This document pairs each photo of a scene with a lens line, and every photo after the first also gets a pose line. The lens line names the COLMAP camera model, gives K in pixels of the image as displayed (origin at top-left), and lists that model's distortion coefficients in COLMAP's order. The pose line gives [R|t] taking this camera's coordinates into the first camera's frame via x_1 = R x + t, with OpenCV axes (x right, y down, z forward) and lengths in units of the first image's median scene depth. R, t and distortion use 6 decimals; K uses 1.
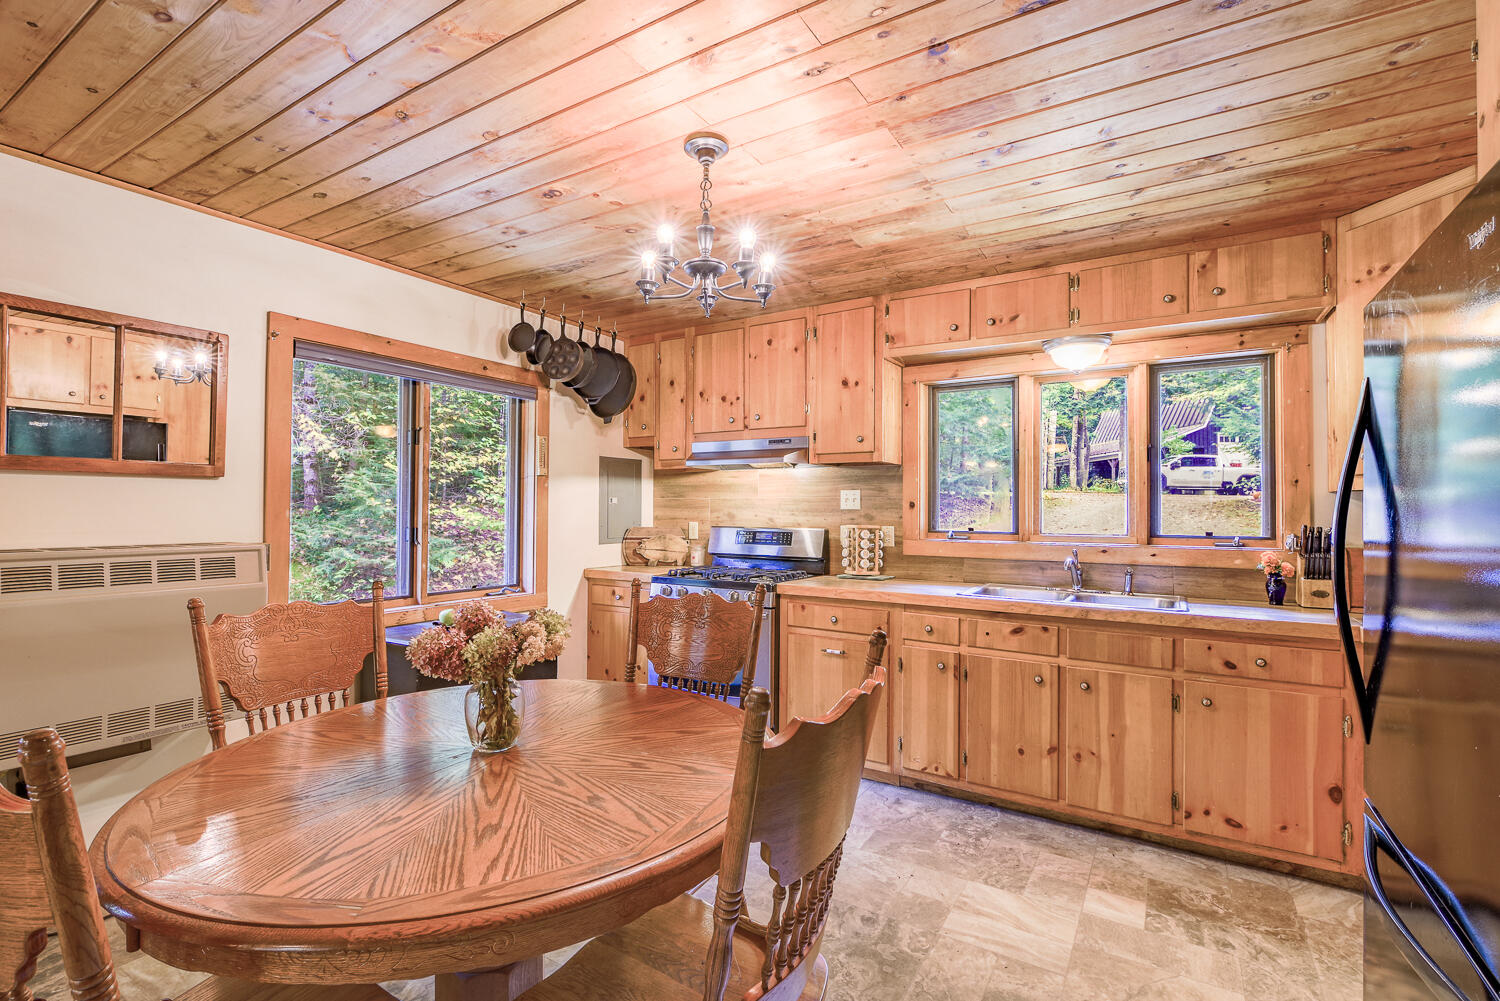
lens RADIAL K [[652.3, 0, 750.0], [0, 652.3, 500.5], [0, 0, 1]] dist [-0.001083, -0.000194]
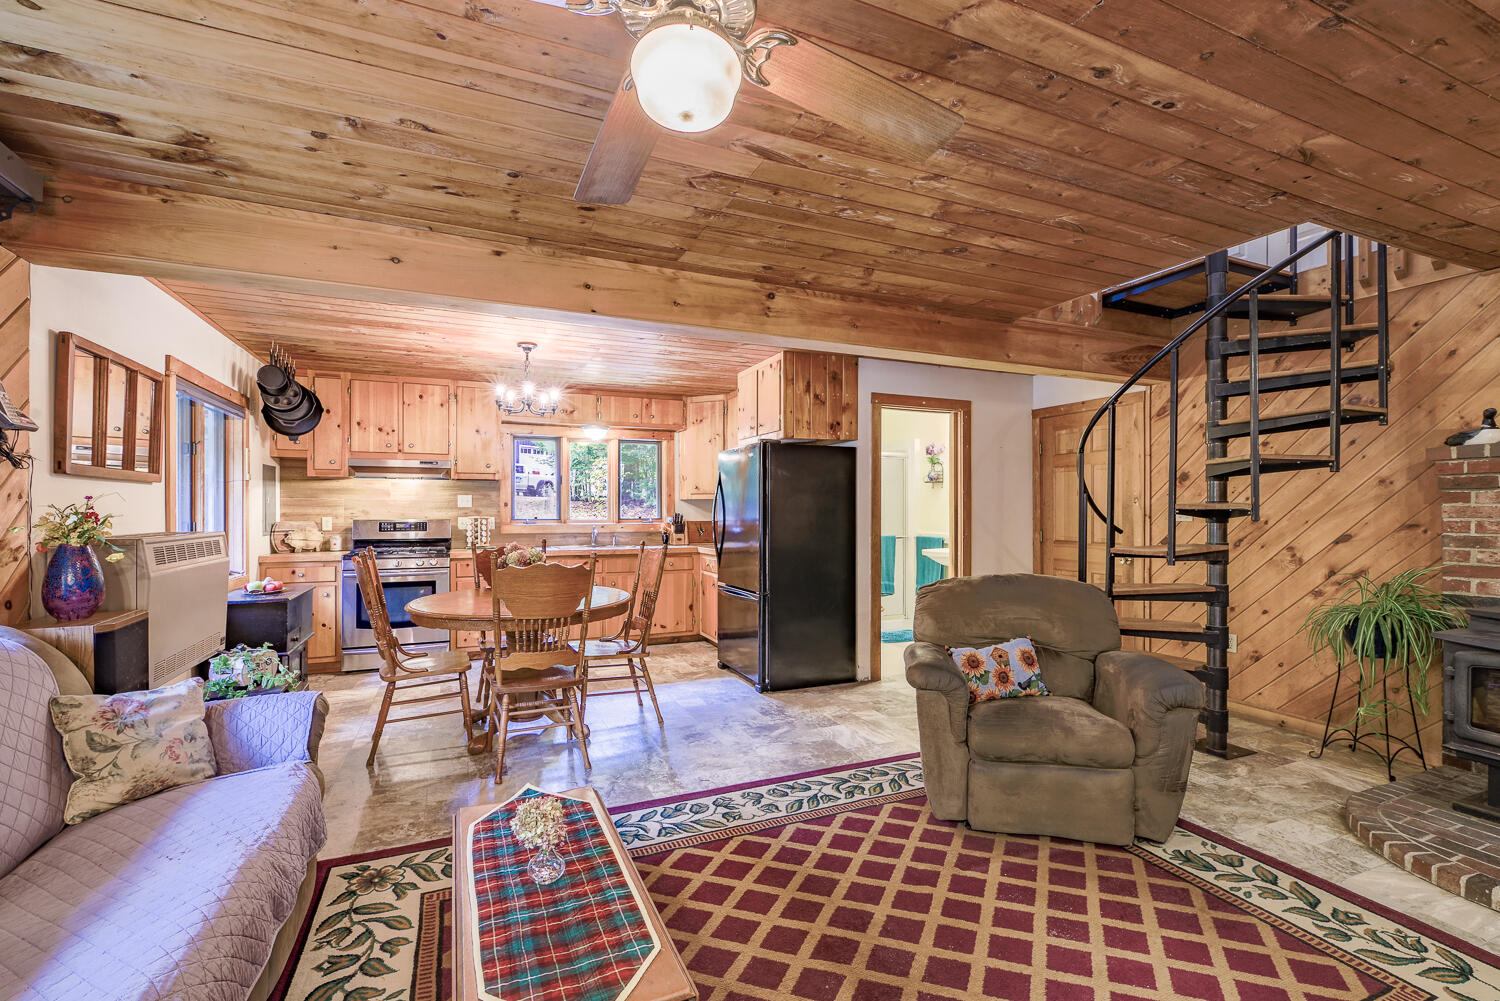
lens RADIAL K [[652.3, 0, 750.0], [0, 652.3, 500.5], [0, 0, 1]] dist [-0.001083, -0.000194]
pose [[0.554041, 0.006437, 0.832464, -0.804365], [-0.008001, 0.999965, -0.002407, -0.004477], [-0.832451, -0.005327, 0.554073, -0.474765]]
